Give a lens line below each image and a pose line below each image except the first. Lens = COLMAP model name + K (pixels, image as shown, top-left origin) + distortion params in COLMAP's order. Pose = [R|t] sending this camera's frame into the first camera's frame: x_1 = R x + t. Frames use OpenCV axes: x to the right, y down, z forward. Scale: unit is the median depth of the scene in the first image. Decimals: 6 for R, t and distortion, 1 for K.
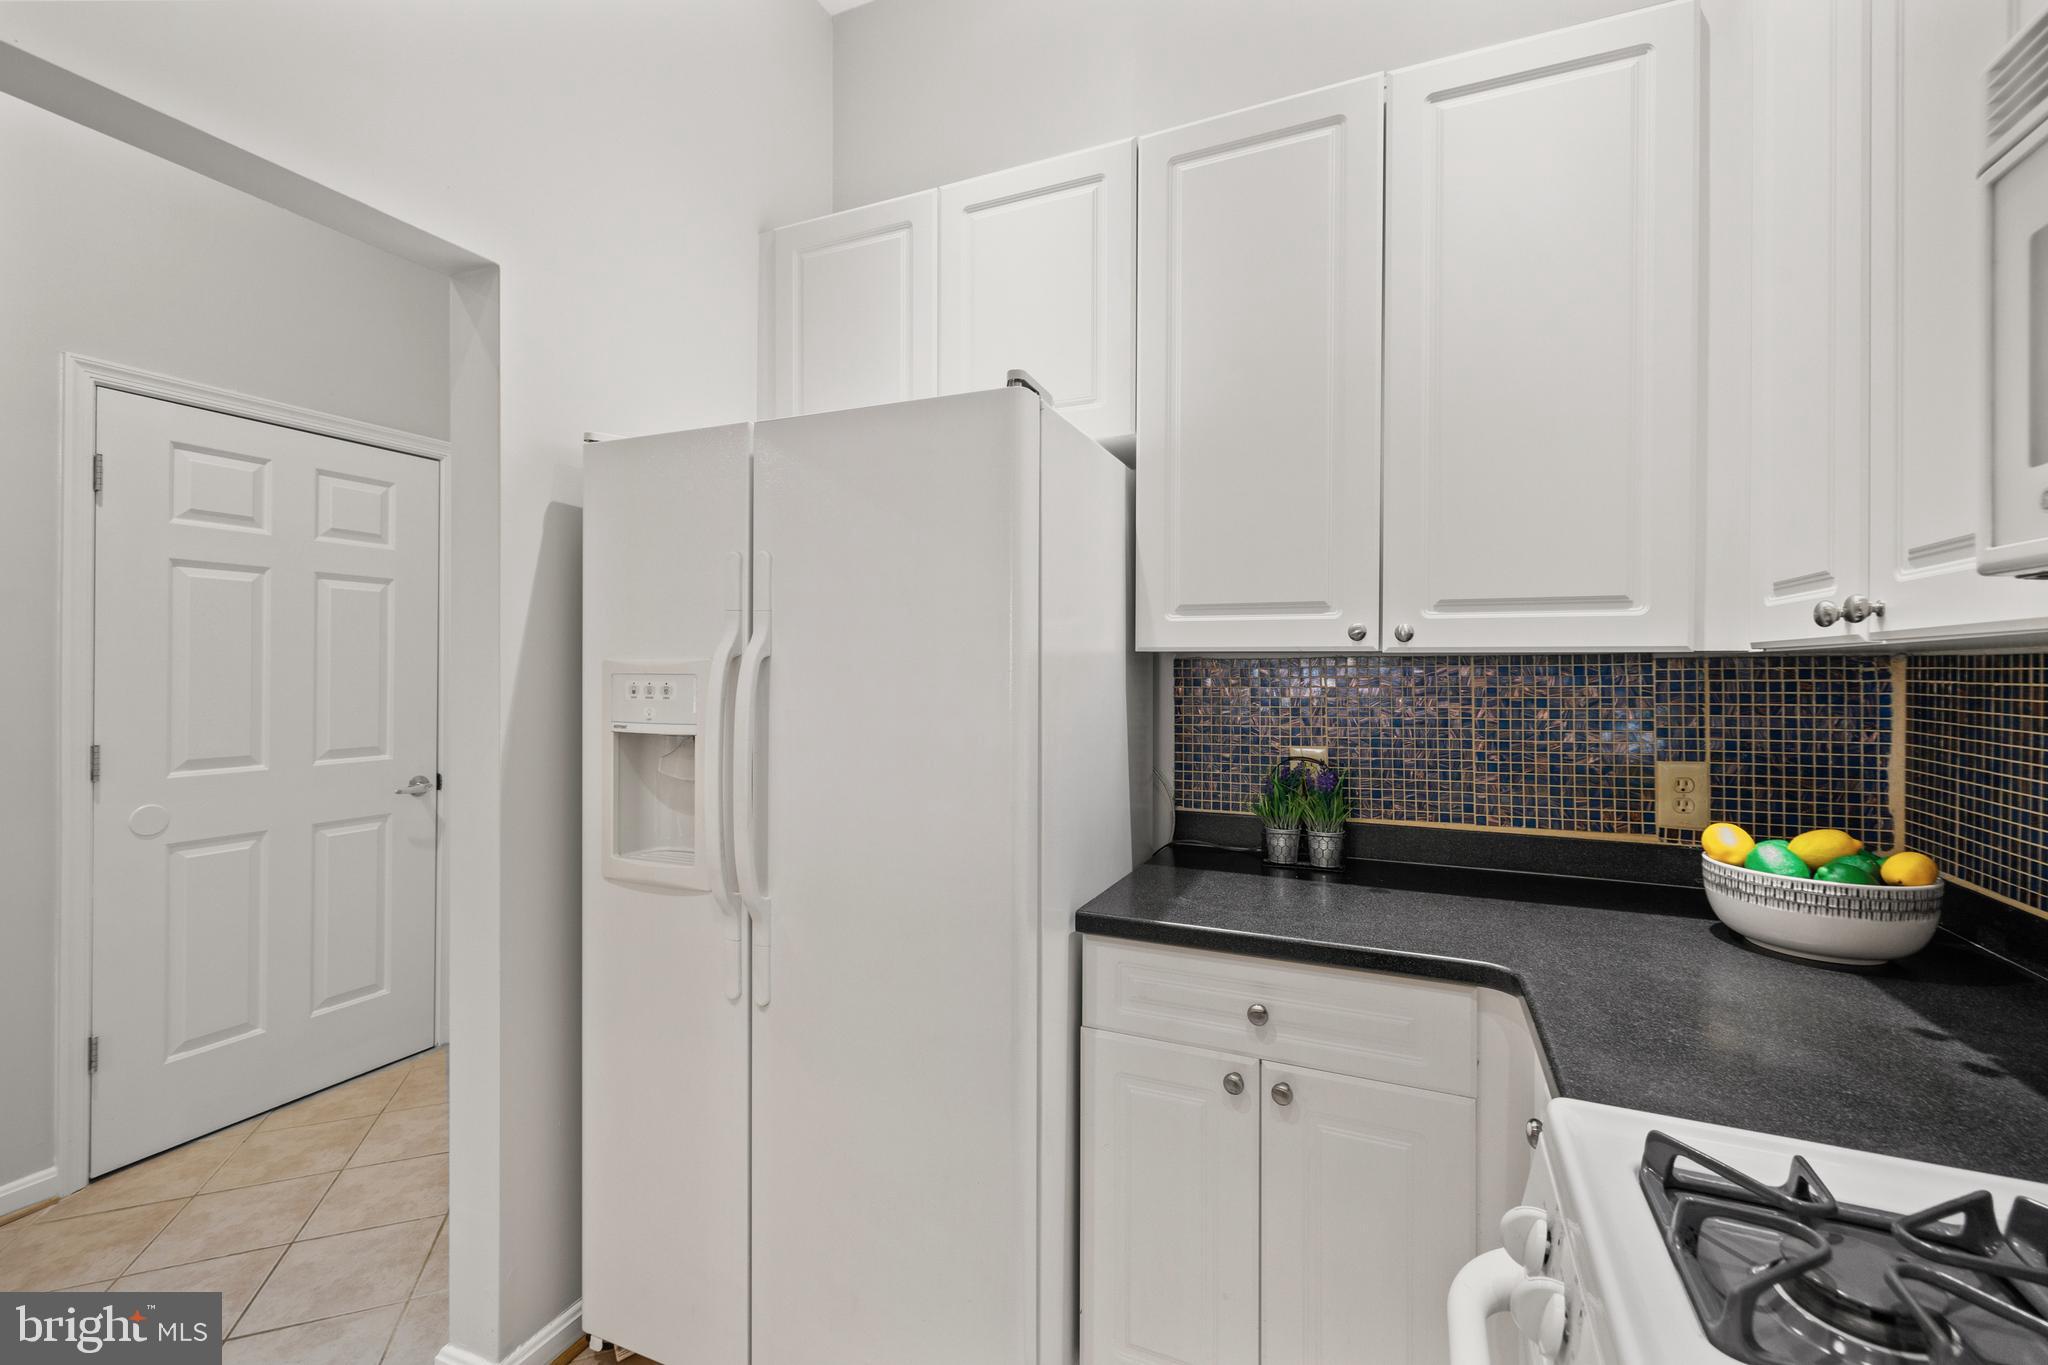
lens RADIAL K [[857.6, 0, 1030.6], [0, 857.6, 672.2], [0, 0, 1]] dist [0.000556, -0.000341]
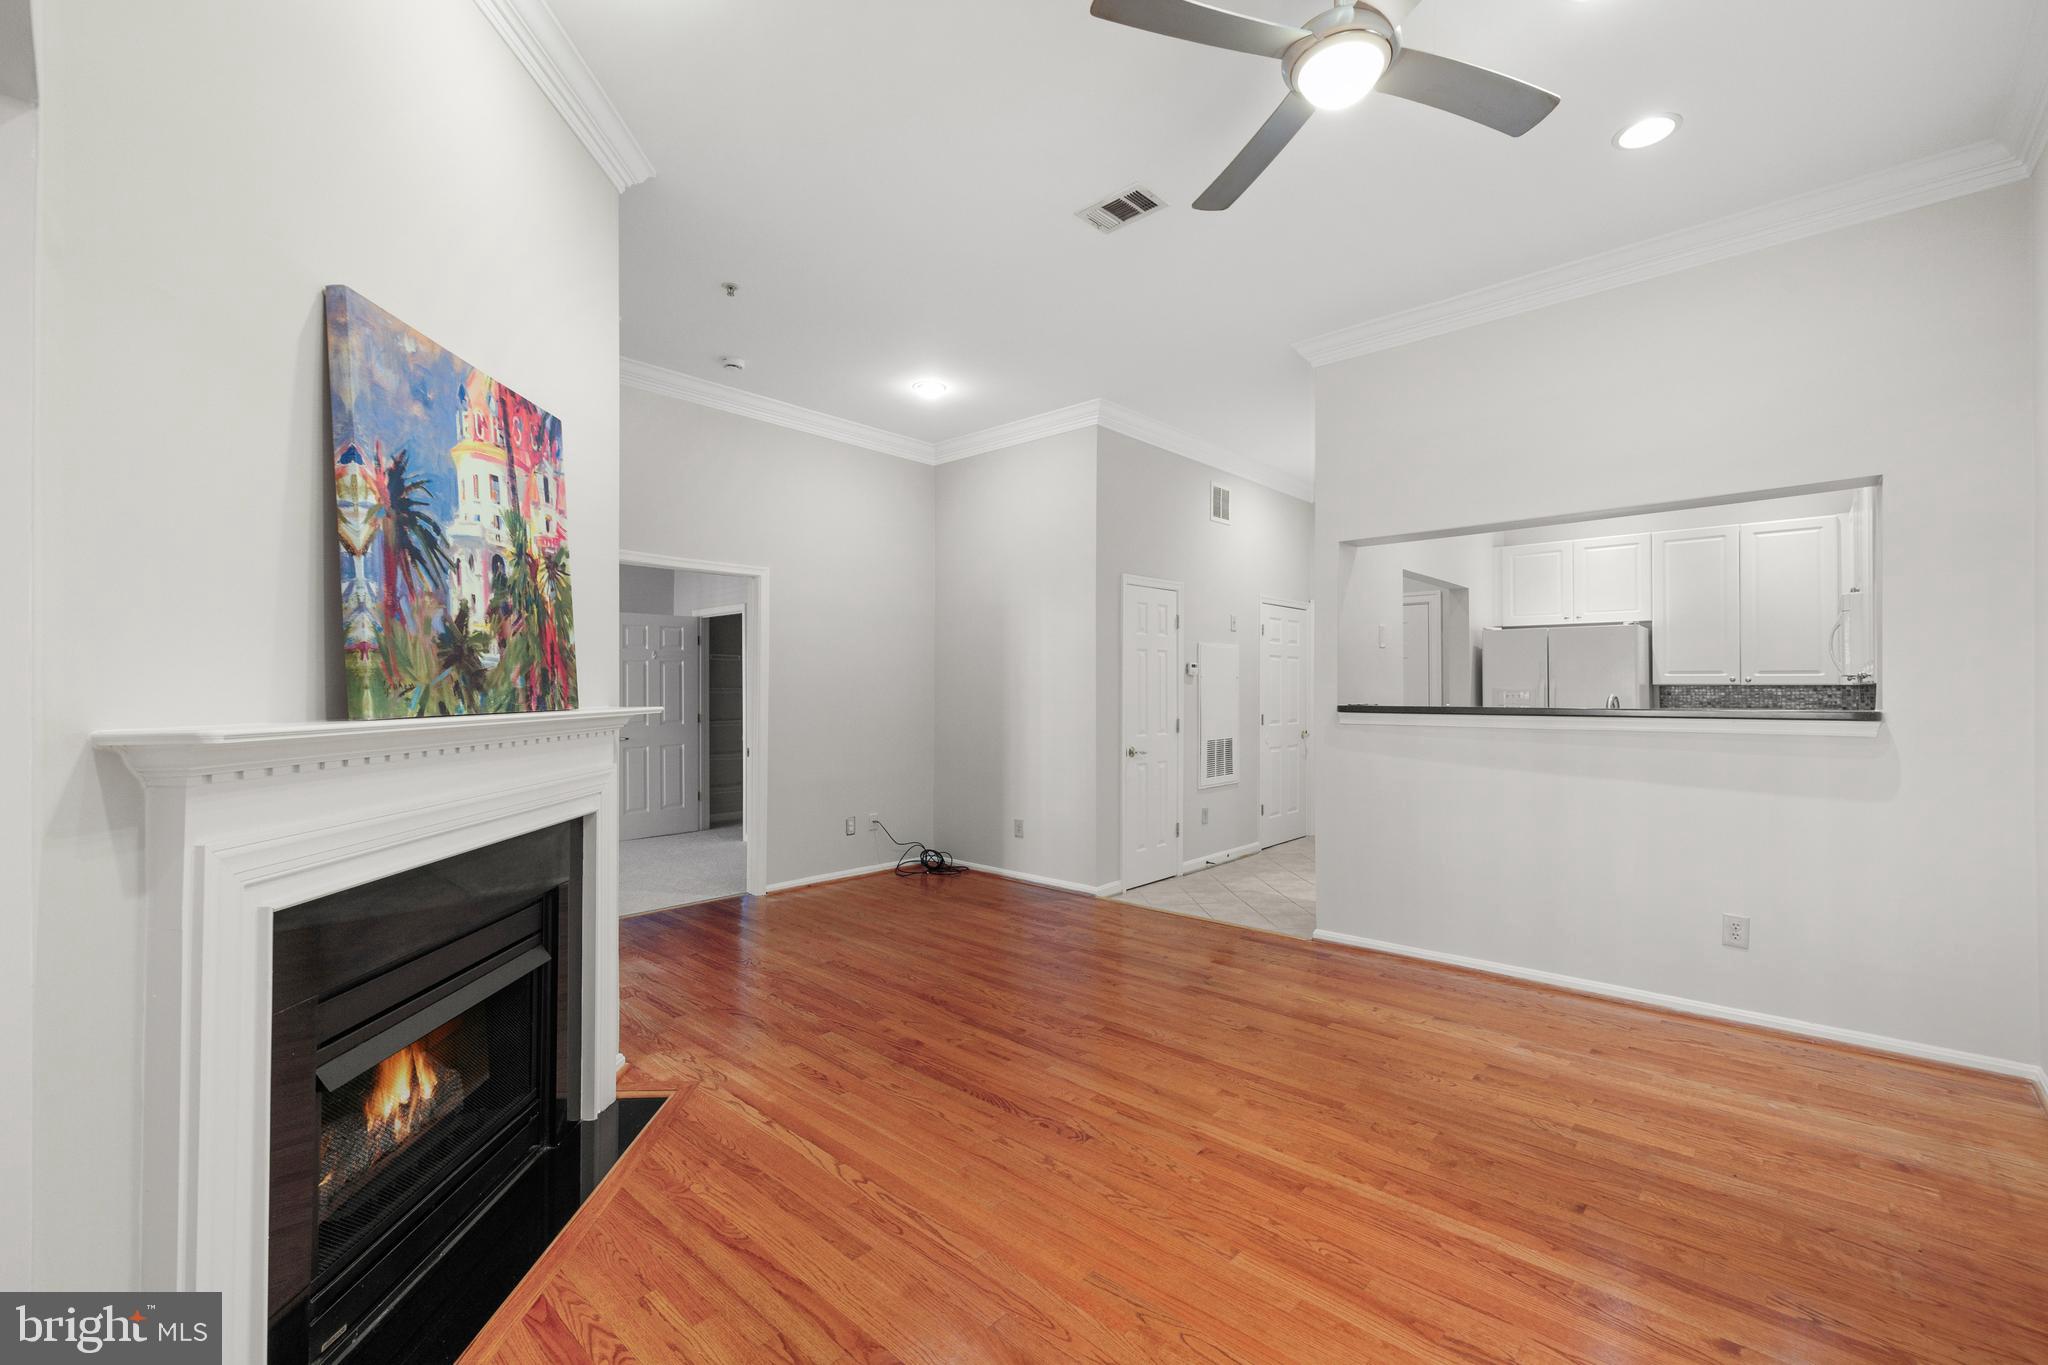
lens RADIAL K [[857.6, 0, 1030.6], [0, 857.6, 672.2], [0, 0, 1]] dist [0.000556, -0.000341]
pose [[0.948339, -0.011576, -0.317048, -1.247240], [0.005665, 0.999793, -0.019560, -0.022257], [0.317208, 0.016753, 0.948208, -3.283982]]
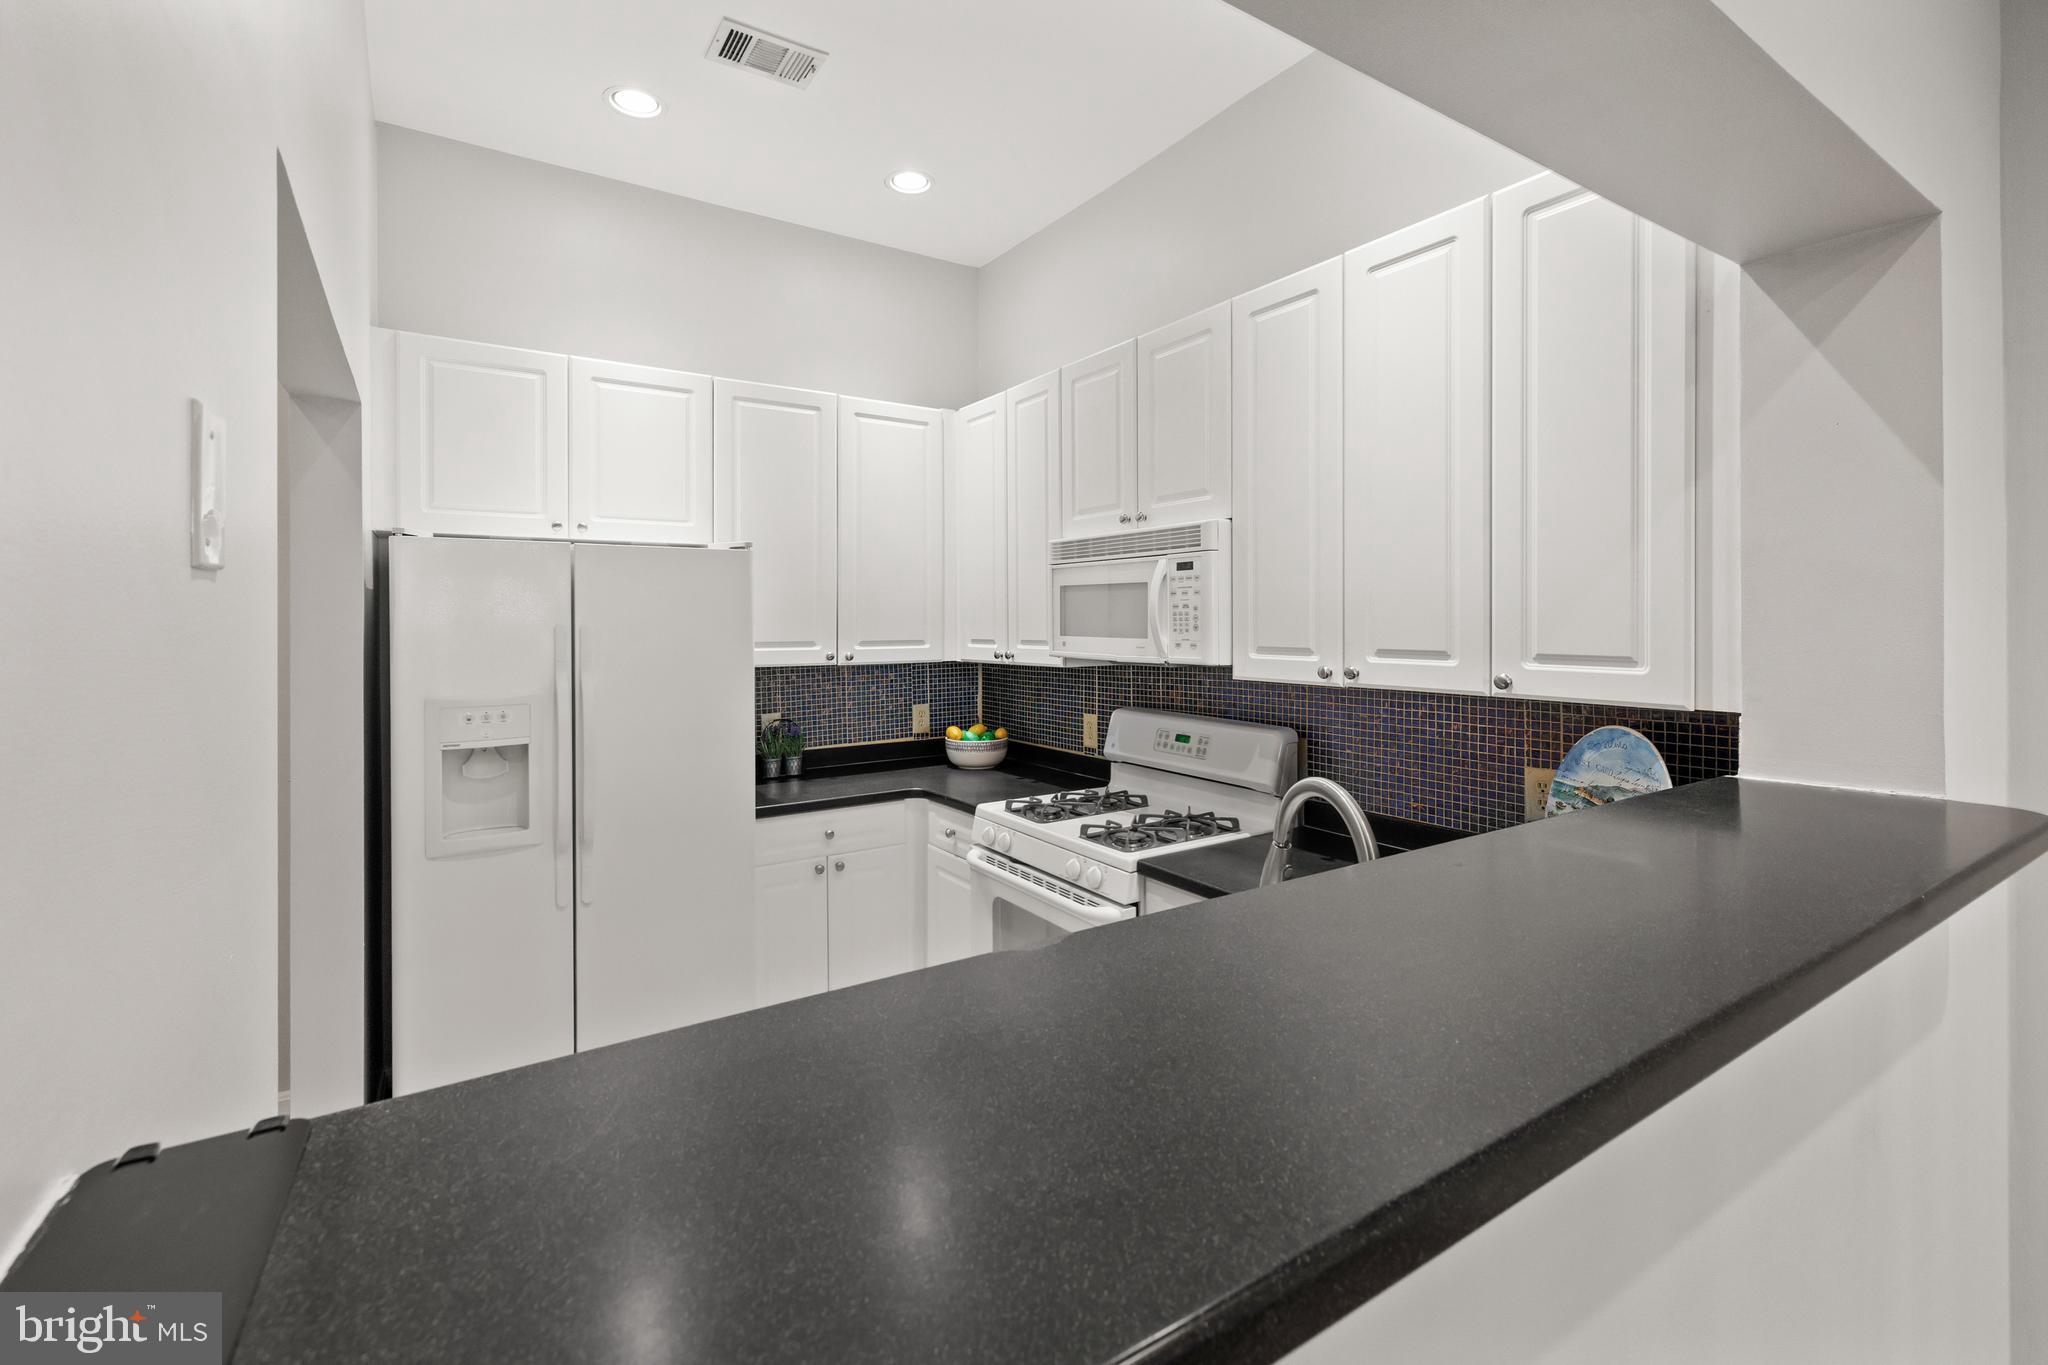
lens RADIAL K [[883.6, 0, 1008.7], [0, 883.6, 620.6], [0, 0, 1]] dist [-0.001325, -0.000032]
pose [[0.545908, -0.008736, 0.837800, -1.174820], [0.010546, 0.999938, 0.003555, -0.134624], [-0.837779, 0.006895, 0.545966, -0.544437]]
